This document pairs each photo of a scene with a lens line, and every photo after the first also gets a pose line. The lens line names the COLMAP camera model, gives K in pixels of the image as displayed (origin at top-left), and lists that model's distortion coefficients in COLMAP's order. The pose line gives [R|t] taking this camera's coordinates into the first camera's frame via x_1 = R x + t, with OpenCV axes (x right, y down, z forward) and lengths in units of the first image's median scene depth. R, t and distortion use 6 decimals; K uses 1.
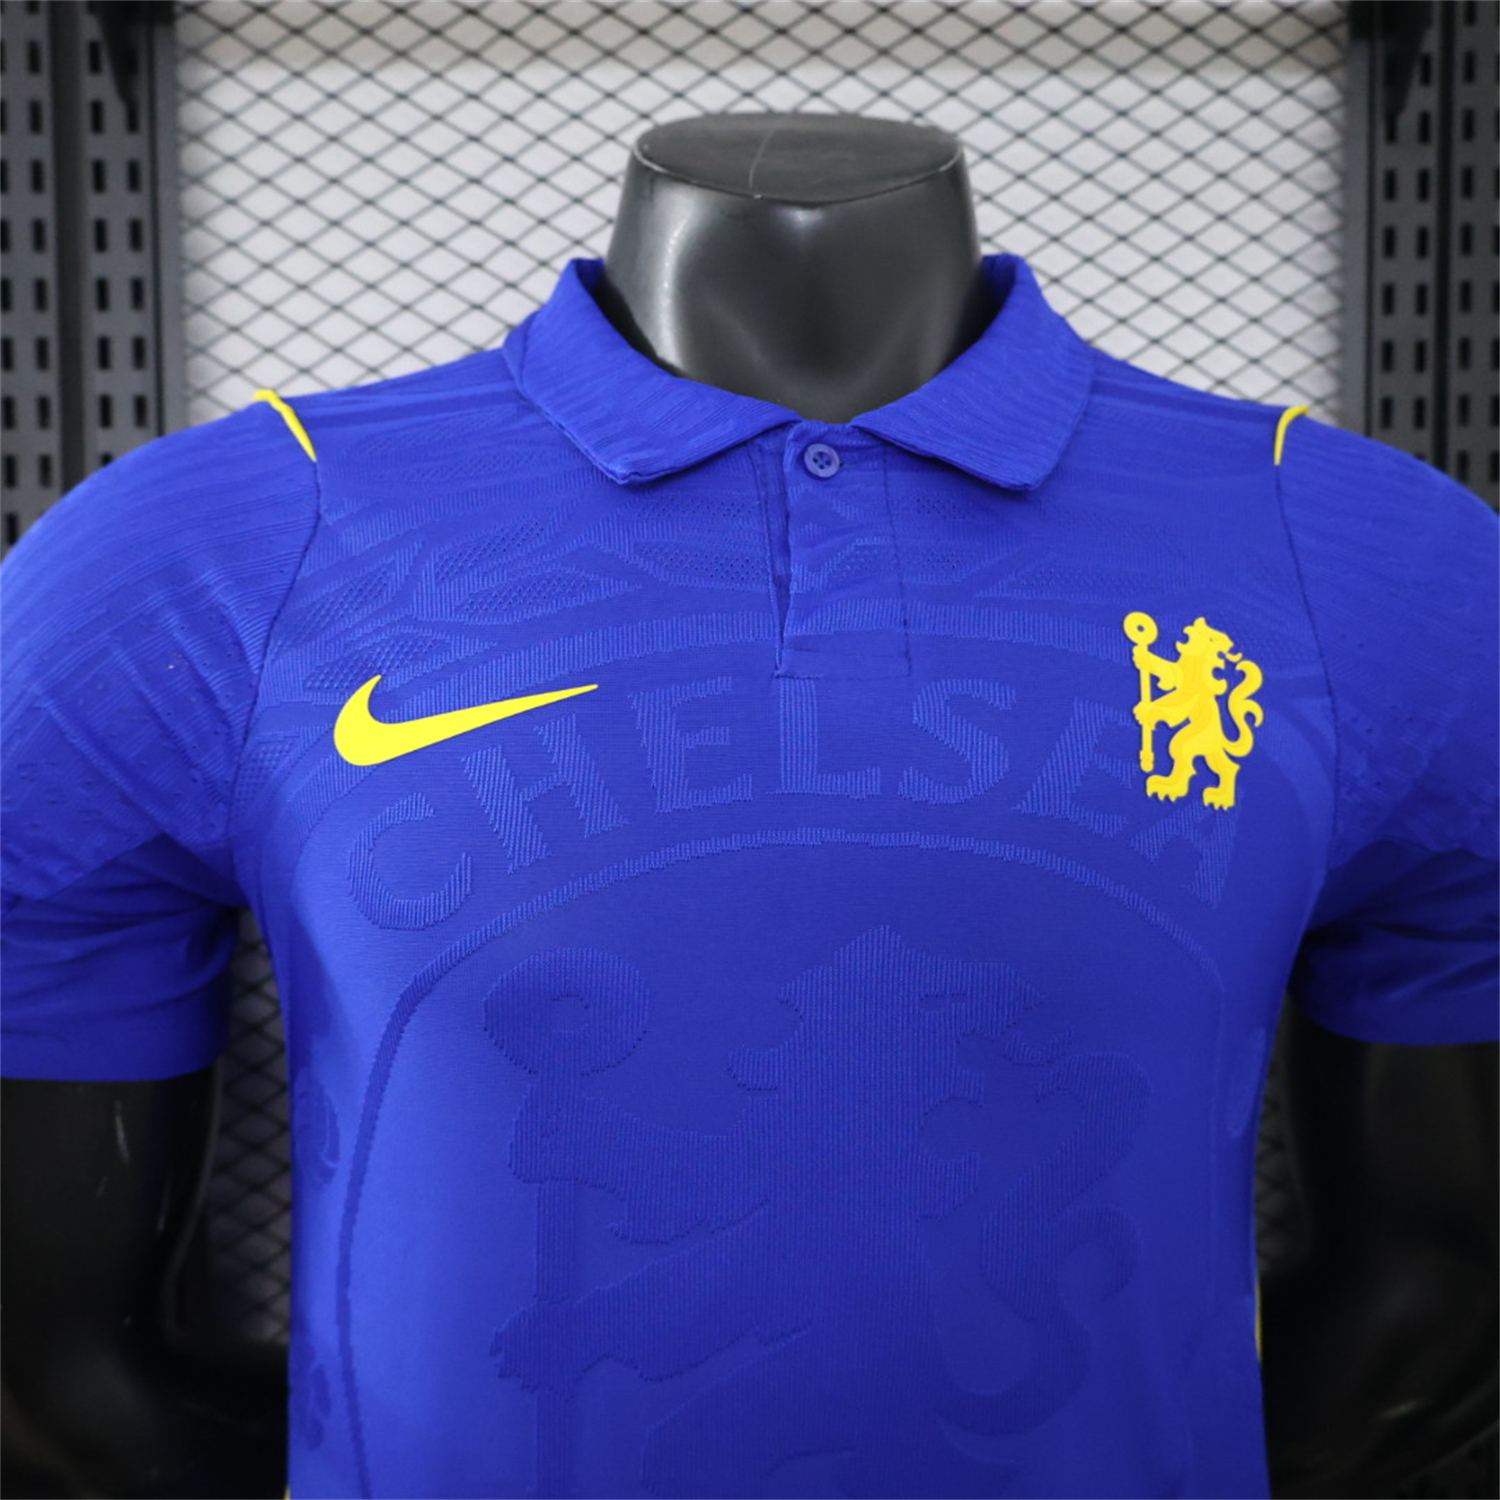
lens RADIAL K [[1580.5, 0, 750.0], [0, 1580.5, 750.0], [0, 0, 1]] dist [-0.007786, -0.006572]
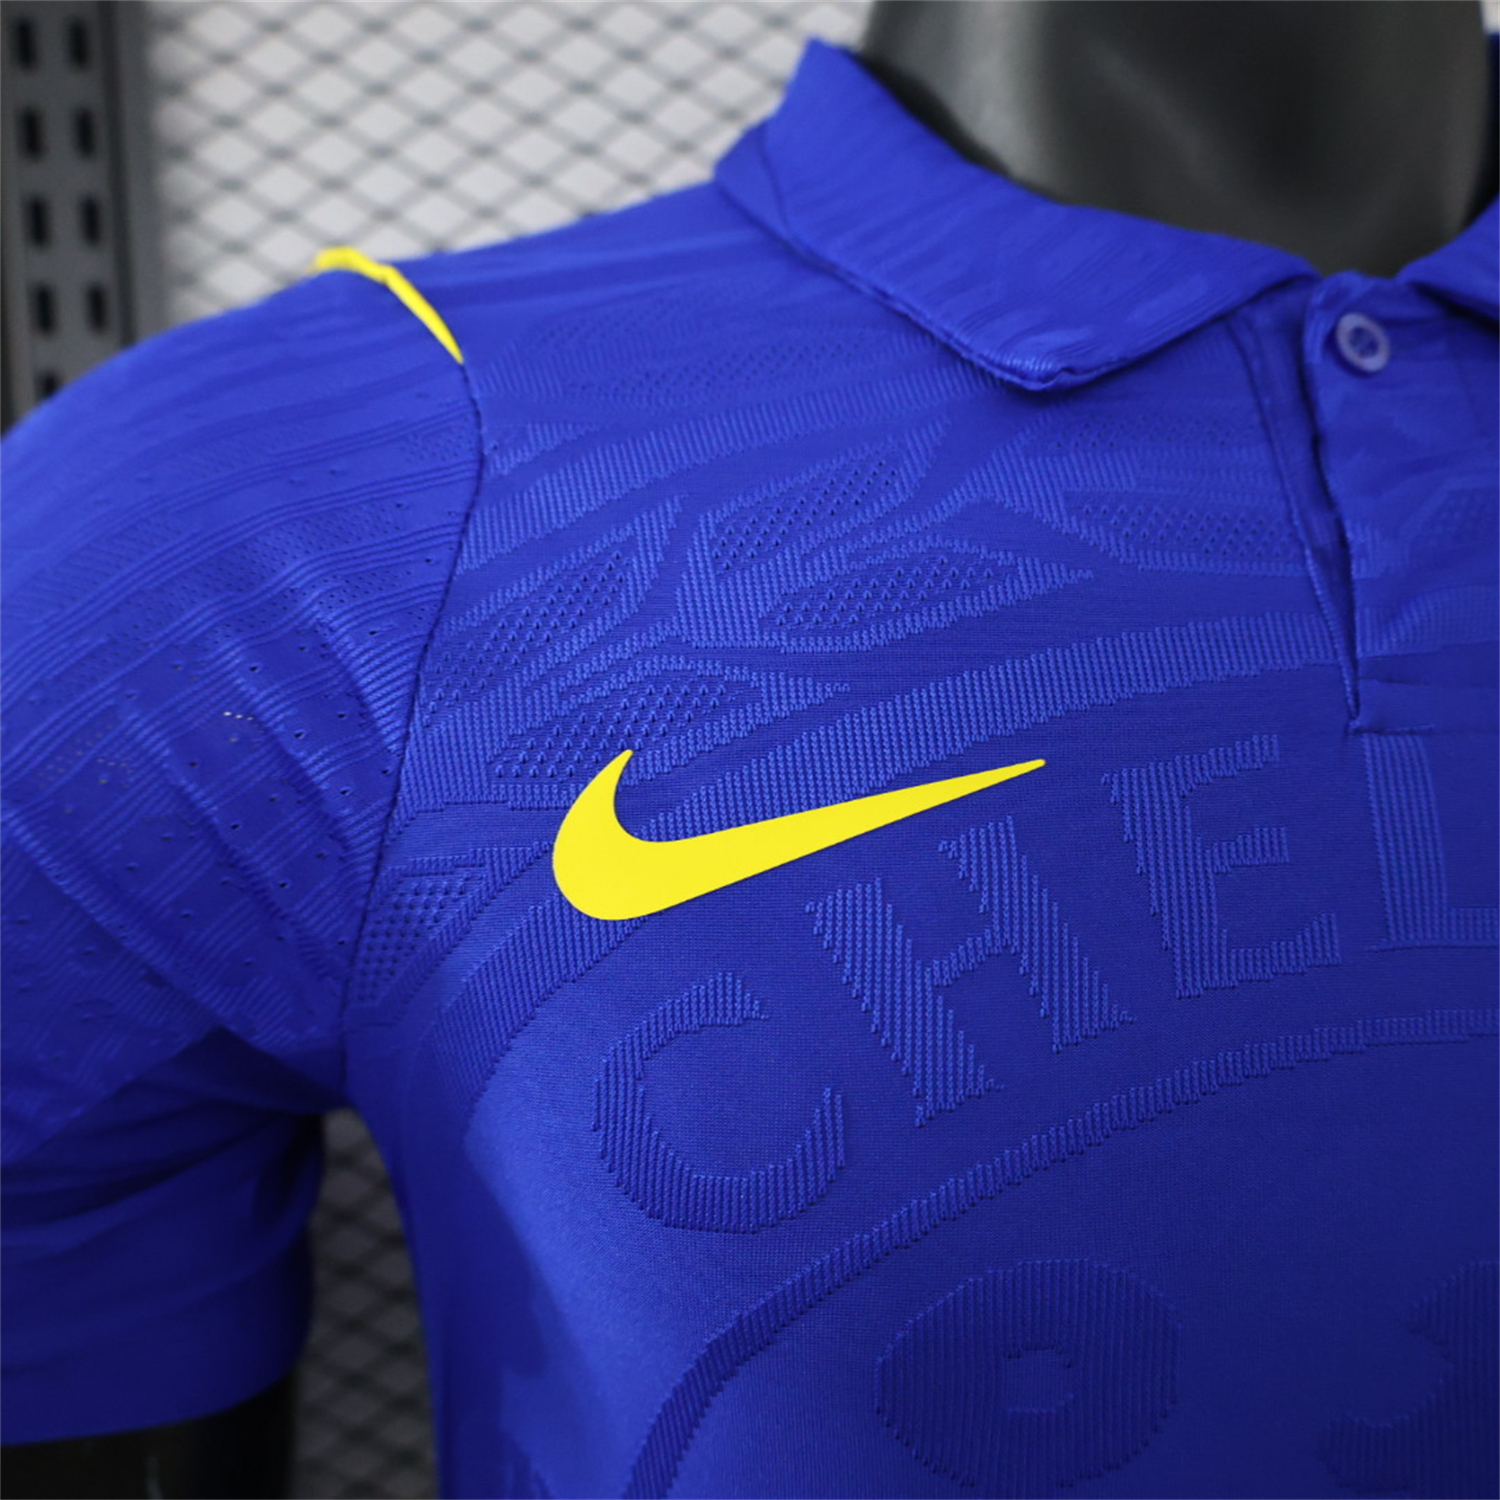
lens RADIAL K [[1580.5, 0, 750.0], [0, 1580.5, 750.0], [0, 0, 1]] dist [-0.007786, -0.006572]
pose [[0.998078, -0.031526, 0.053357, -0.216264], [0.029398, 0.998759, 0.040212, -0.065894], [-0.054559, -0.038566, 0.997766, 0.441211]]
